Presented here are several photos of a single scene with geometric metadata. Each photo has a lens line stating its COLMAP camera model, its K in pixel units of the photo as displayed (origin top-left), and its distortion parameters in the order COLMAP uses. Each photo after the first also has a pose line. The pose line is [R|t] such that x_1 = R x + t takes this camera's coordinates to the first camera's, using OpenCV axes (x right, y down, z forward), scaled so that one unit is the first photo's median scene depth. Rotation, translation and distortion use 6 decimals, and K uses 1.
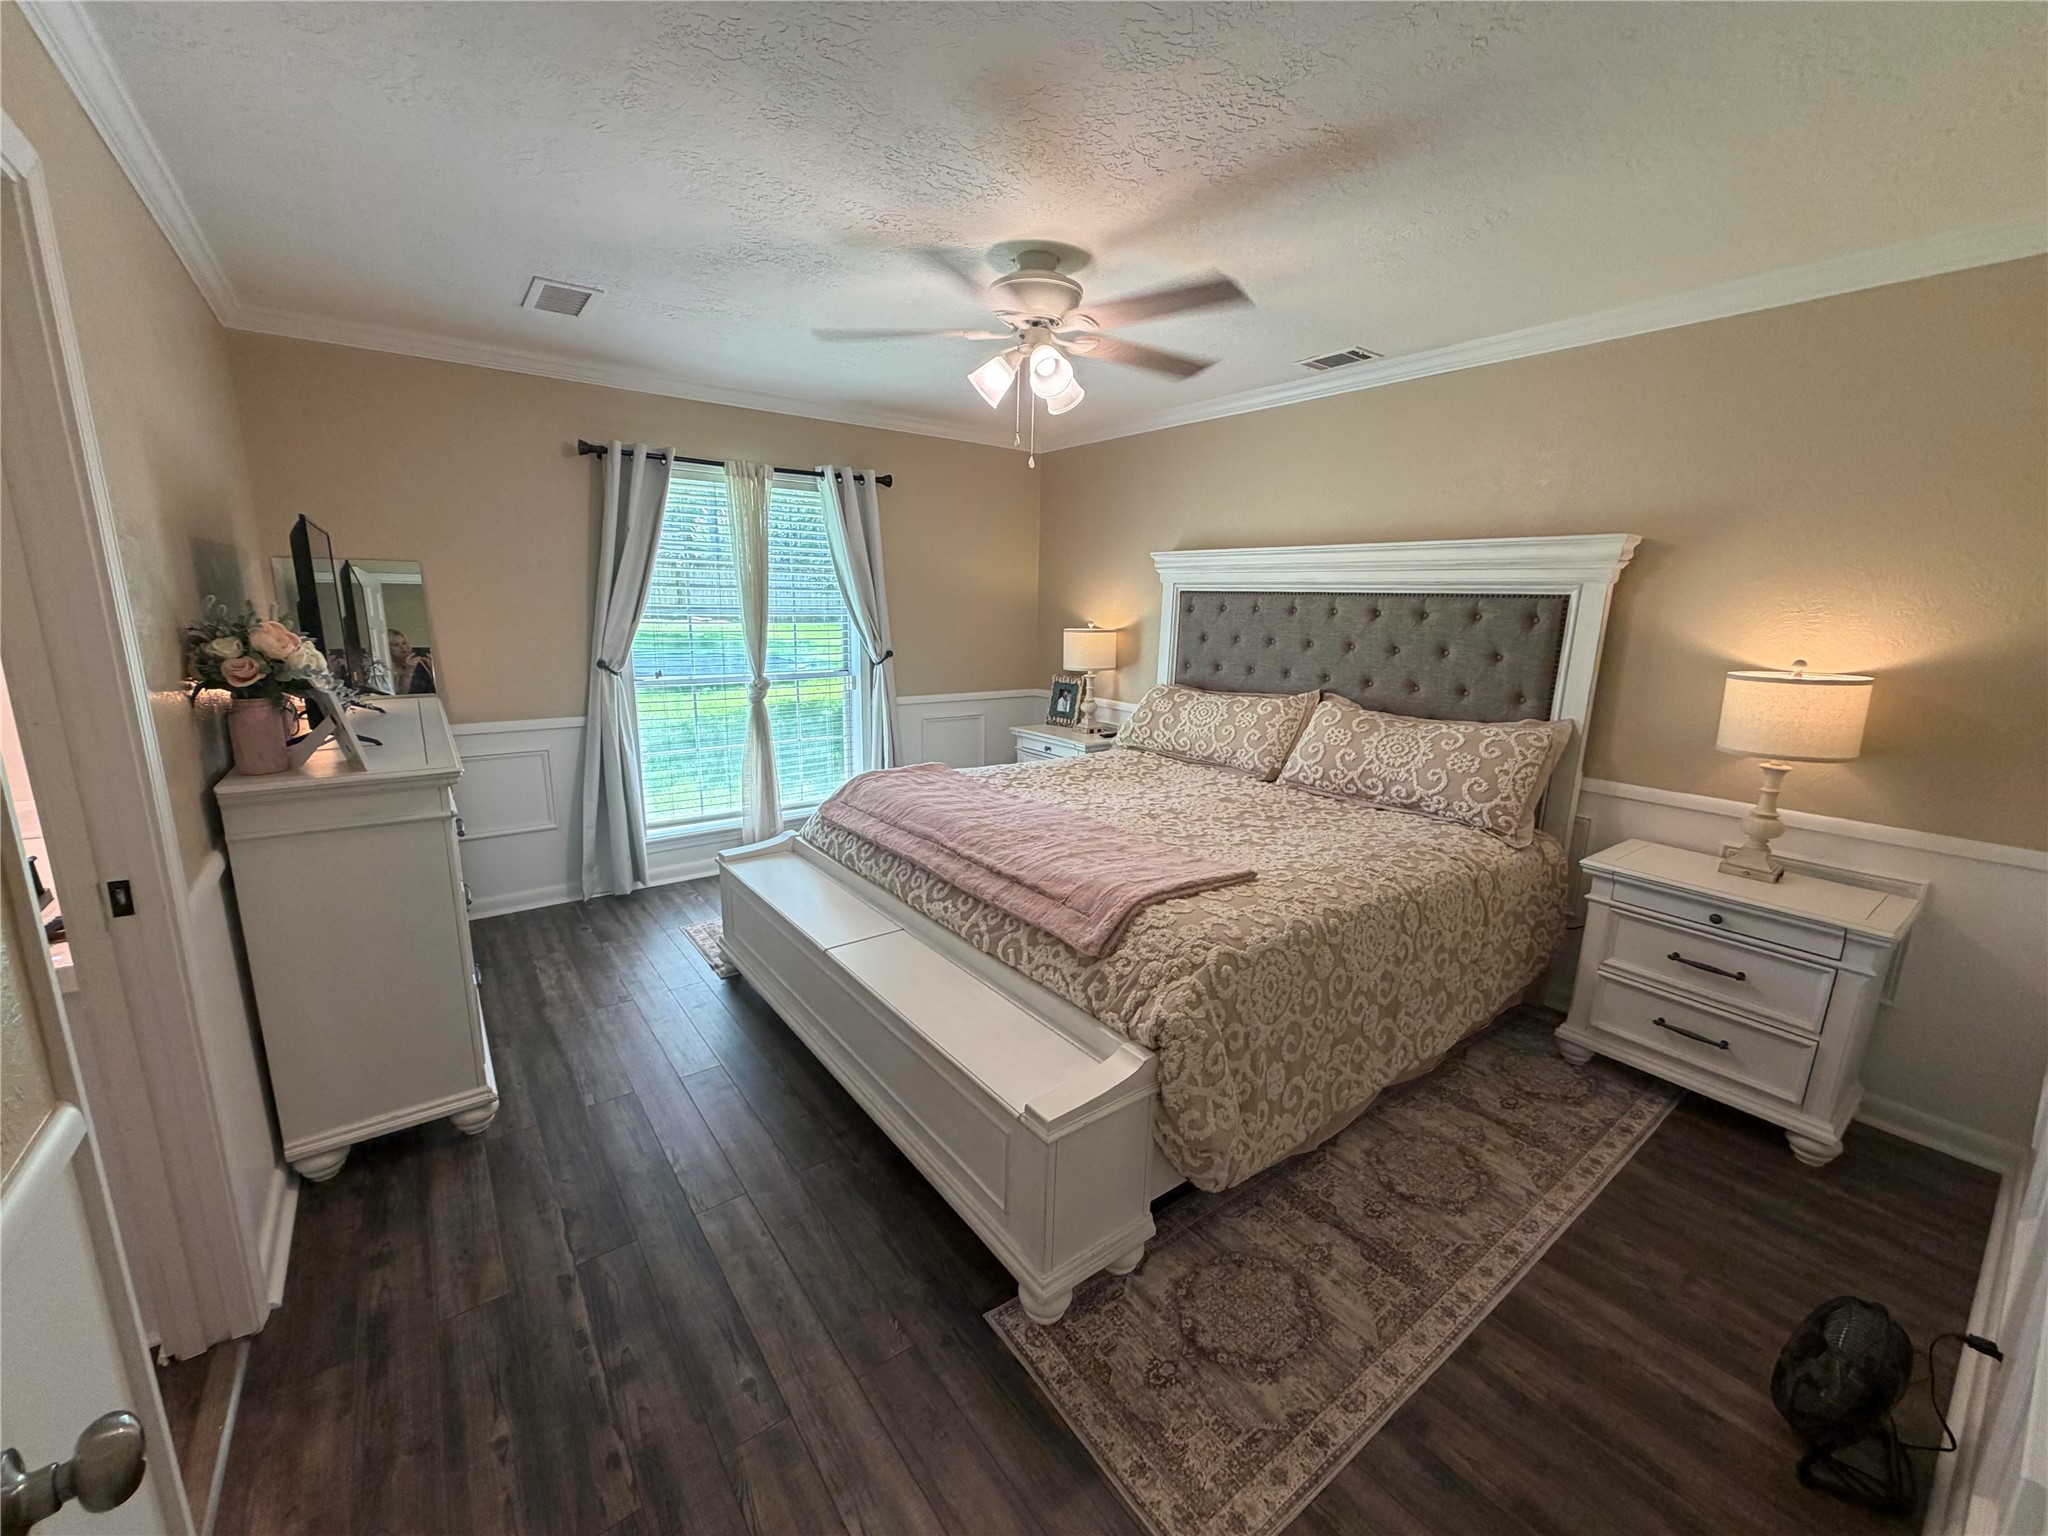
lens RADIAL K [[813.8, 0, 1020.5], [0, 813.8, 767.2], [0, 0, 1]] dist [-0.000049, 0.000205]
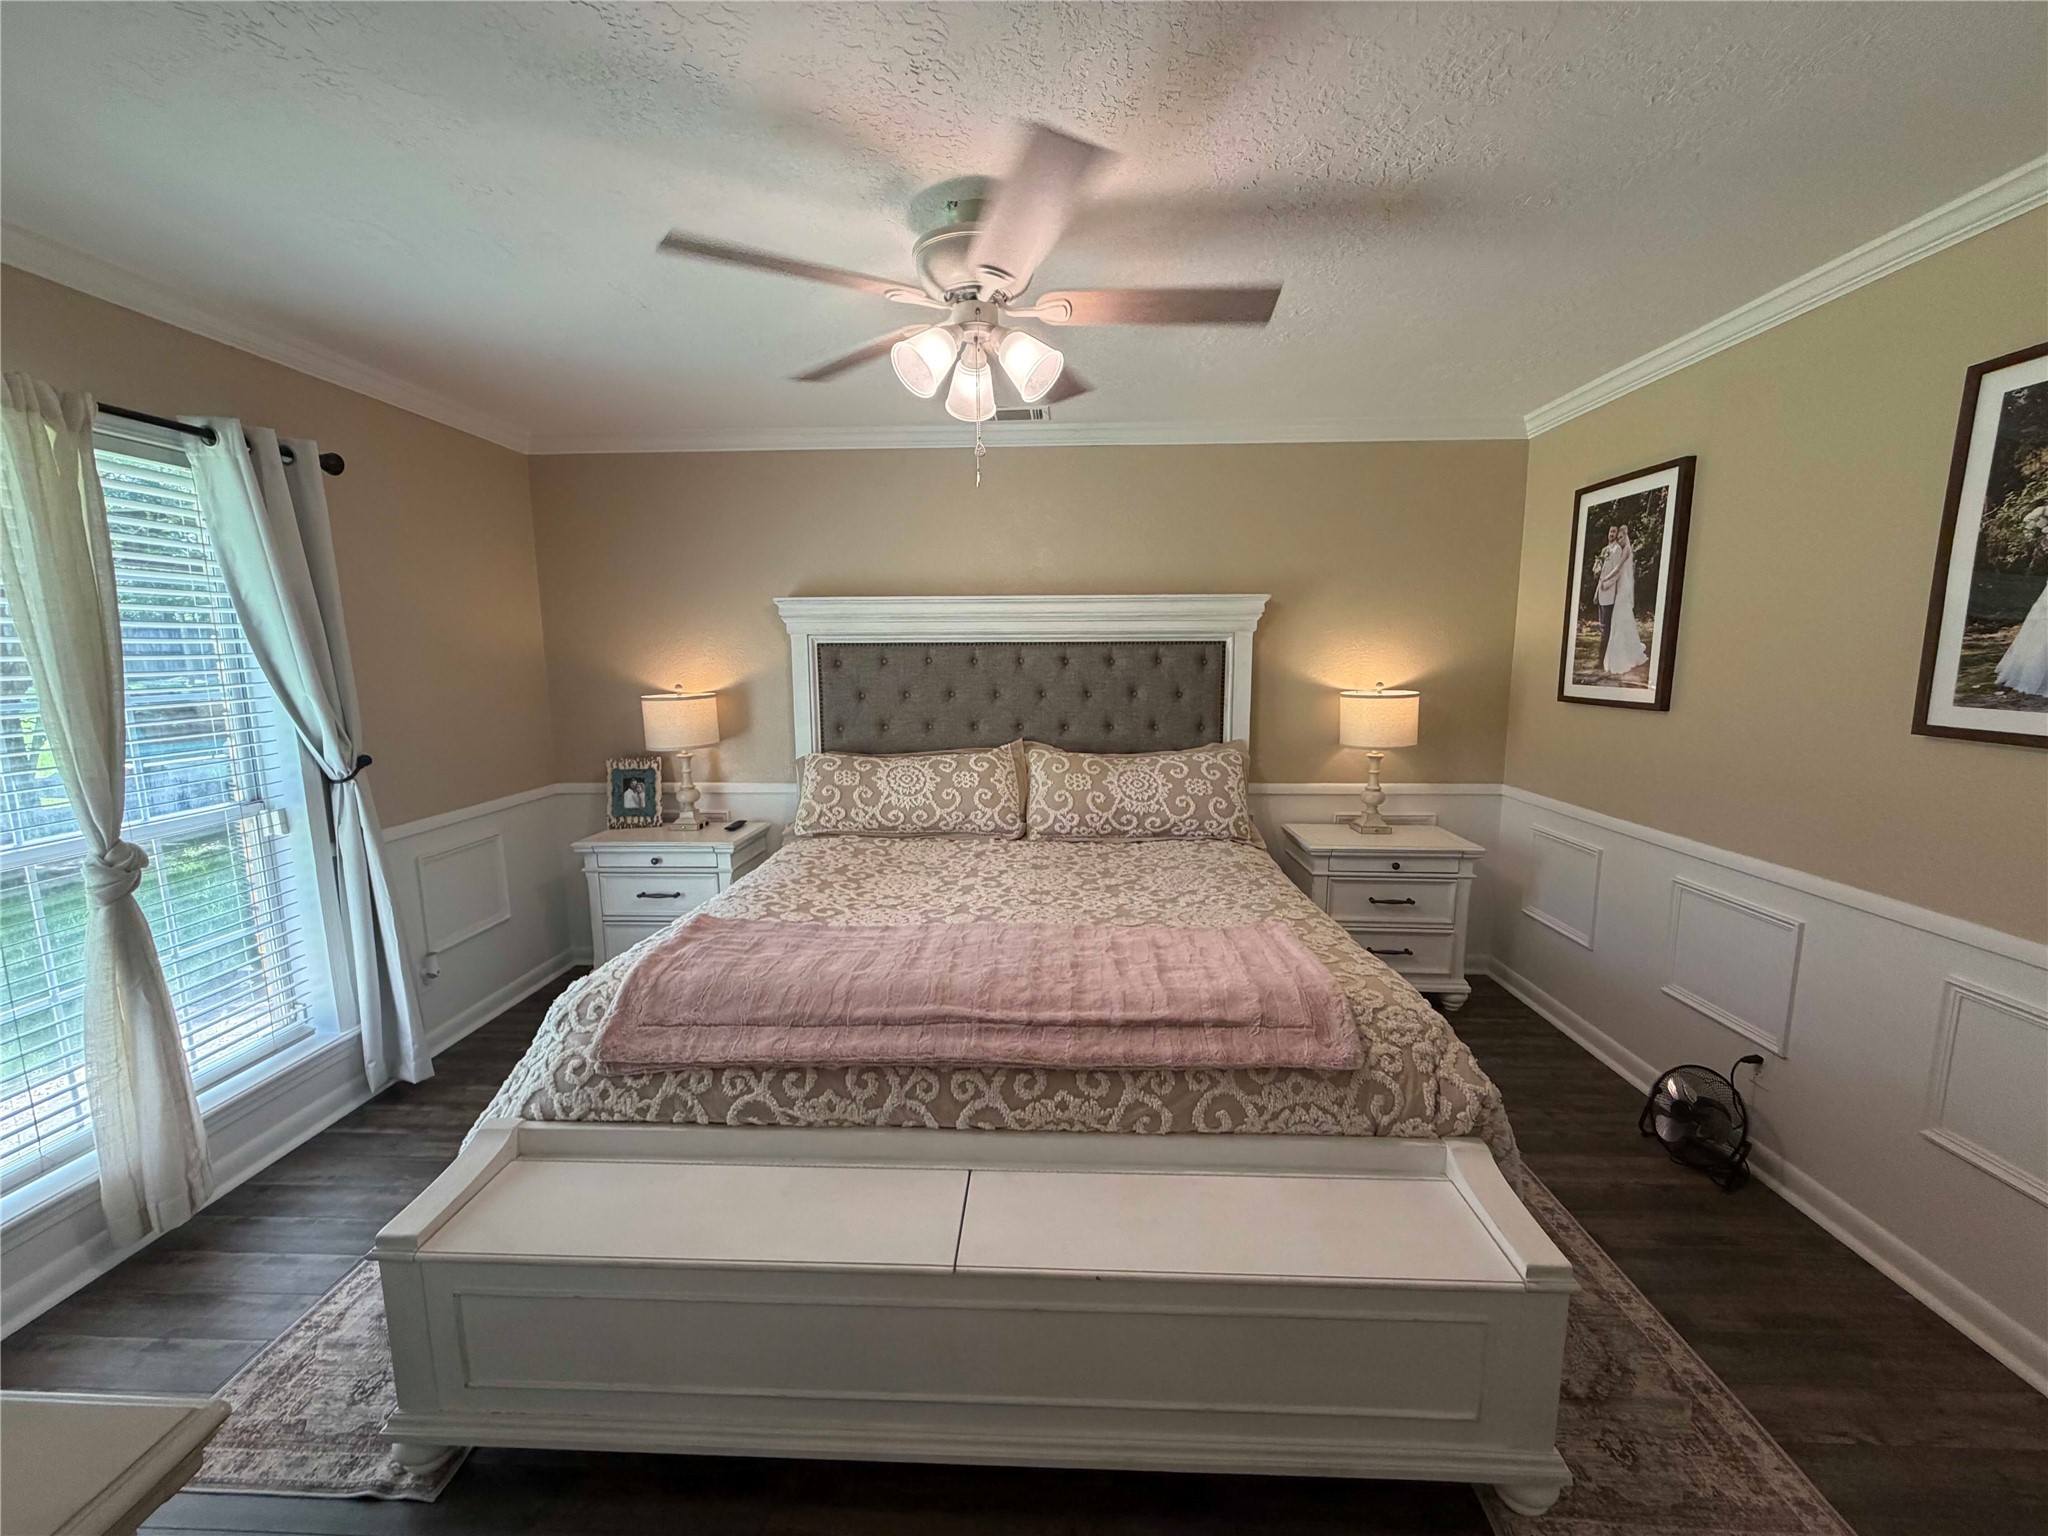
lens RADIAL K [[813.8, 0, 1020.5], [0, 813.8, 767.2], [0, 0, 1]] dist [-0.000049, 0.000205]
pose [[0.635796, -0.135273, 0.759911, -0.451022], [0.177294, 0.983793, 0.026790, -0.100294], [-0.751220, 0.117694, 0.649474, 0.407397]]
